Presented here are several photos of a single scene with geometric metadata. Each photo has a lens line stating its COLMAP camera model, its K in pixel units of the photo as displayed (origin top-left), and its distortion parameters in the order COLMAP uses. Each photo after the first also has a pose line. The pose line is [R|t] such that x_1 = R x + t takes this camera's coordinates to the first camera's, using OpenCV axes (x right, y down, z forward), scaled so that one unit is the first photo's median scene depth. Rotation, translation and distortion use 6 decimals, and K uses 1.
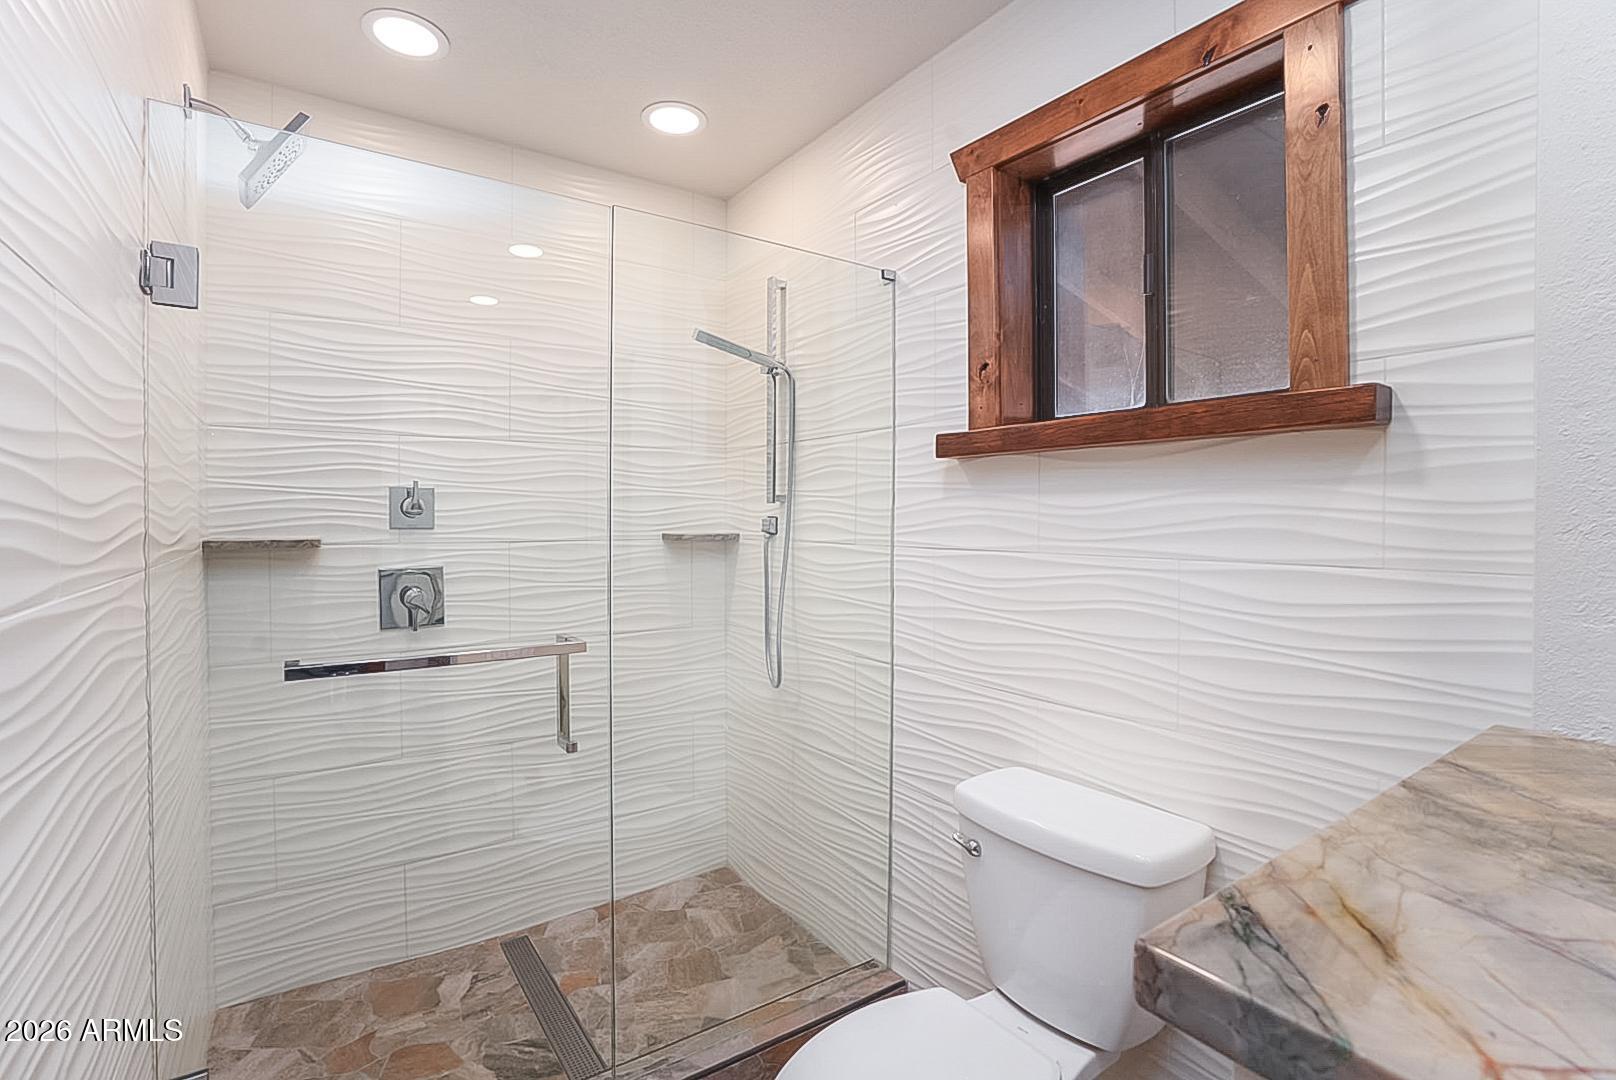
lens RADIAL K [[736.4, 0, 801.3], [0, 736.4, 537.1], [0, 0, 1]] dist [-0.065685, 0.024557]
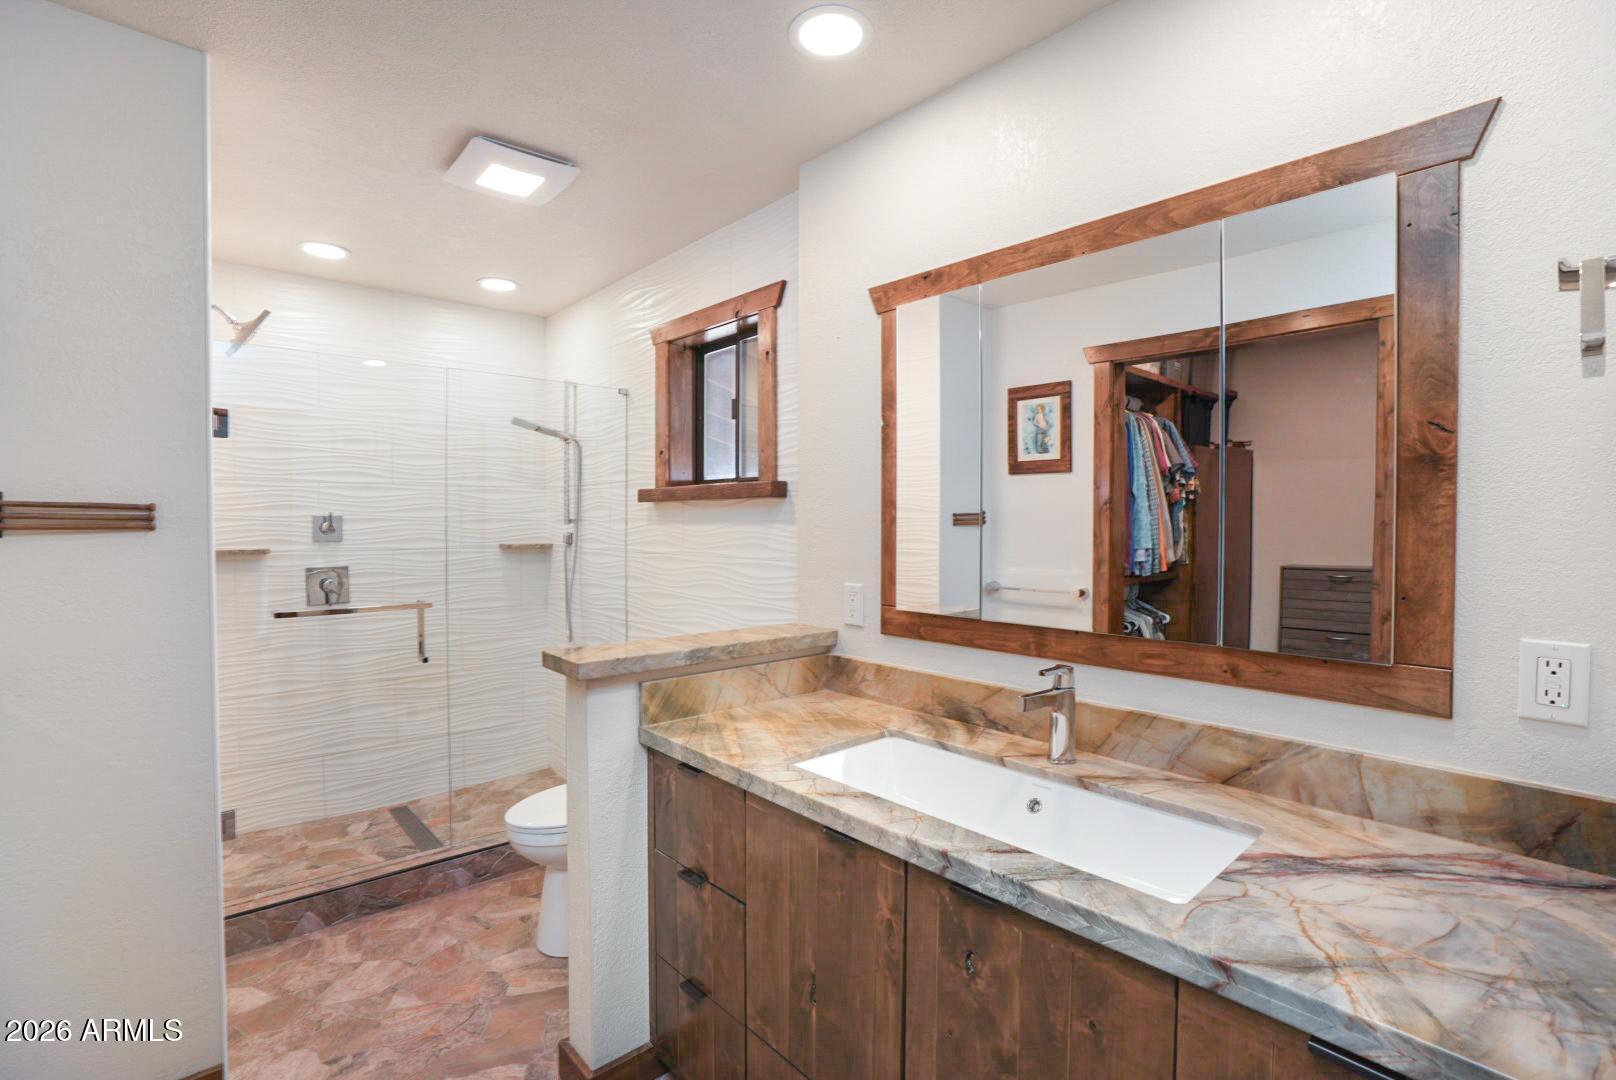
lens RADIAL K [[754.6, 0, 815.4], [0, 754.6, 546.1], [0, 0, 1]] dist [-0.074738, 0.033733]
pose [[0.992143, -0.003132, 0.125069, 0.350186], [0.002468, 0.999982, 0.005464, -0.009232], [-0.125084, -0.005112, 0.992133, -0.800320]]
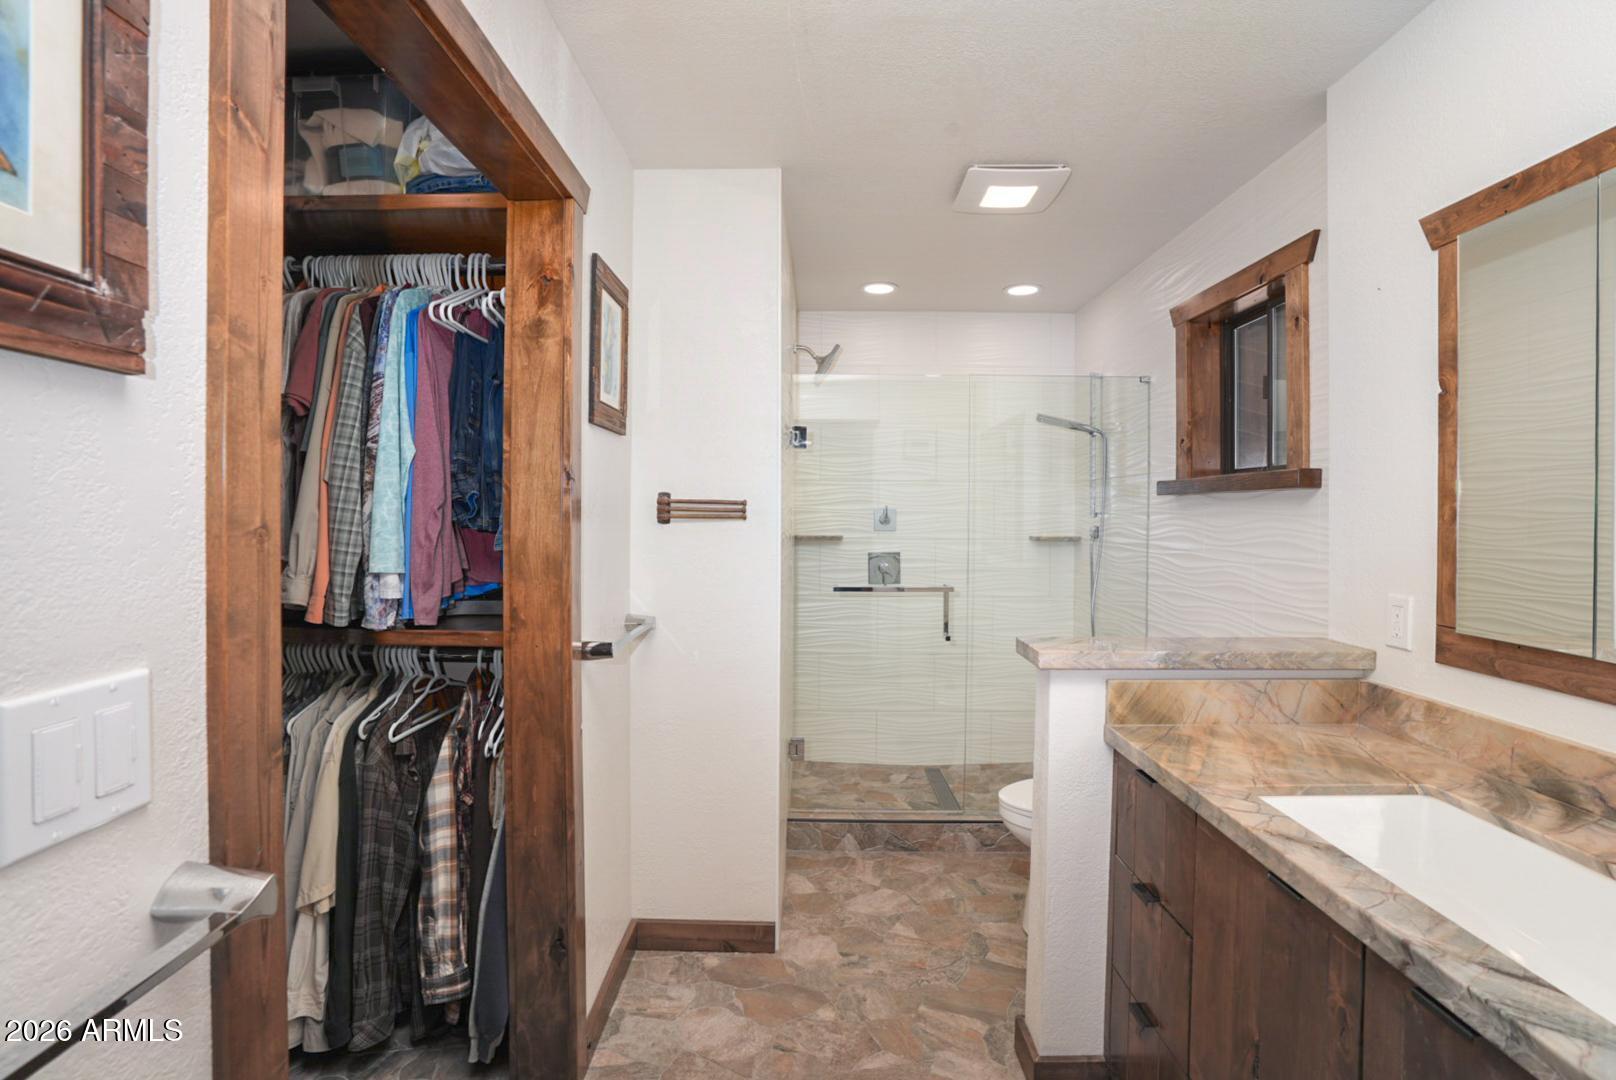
lens RADIAL K [[775.6, 0, 809.7], [0, 775.6, 528.8], [0, 0, 1]] dist [-0.063958, 0.028912]
pose [[0.814471, 0.015445, -0.579999, 0.509285], [-0.020363, 0.999791, -0.001972, -0.009759], [0.579847, 0.013417, 0.814615, -0.824397]]
